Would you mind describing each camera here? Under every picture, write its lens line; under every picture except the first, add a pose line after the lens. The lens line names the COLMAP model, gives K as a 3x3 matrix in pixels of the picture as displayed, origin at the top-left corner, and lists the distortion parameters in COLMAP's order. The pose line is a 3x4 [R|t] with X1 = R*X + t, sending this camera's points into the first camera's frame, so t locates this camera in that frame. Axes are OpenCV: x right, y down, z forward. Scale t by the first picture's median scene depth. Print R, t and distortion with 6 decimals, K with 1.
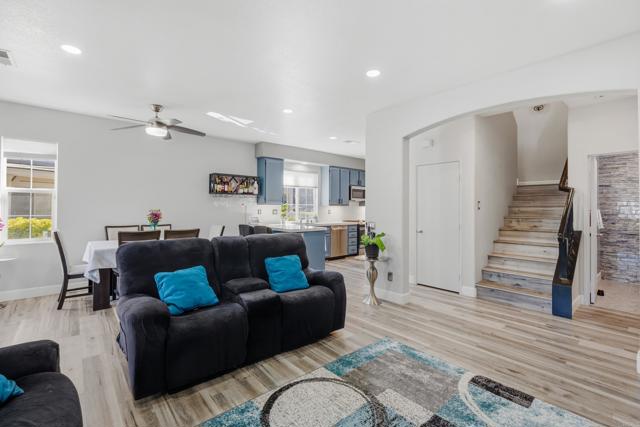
lens RADIAL K [[287.6, 0, 318.5], [0, 287.6, 208.0], [0, 0, 1]] dist [0.001557, 0.000435]
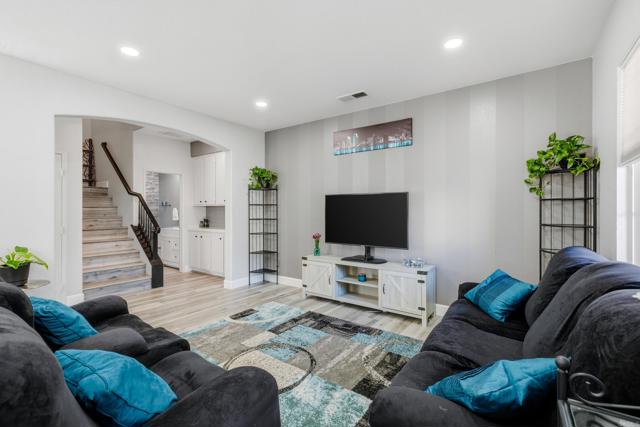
lens RADIAL K [[287.6, 0, 318.2], [0, 287.6, 211.4], [0, 0, 1]] dist [0.001557, 0.000435]
pose [[-0.220542, -0.011205, 0.975313, -1.037163], [-0.003056, 0.999937, 0.010797, -0.007654], [-0.975373, -0.000600, -0.220563, 0.848511]]
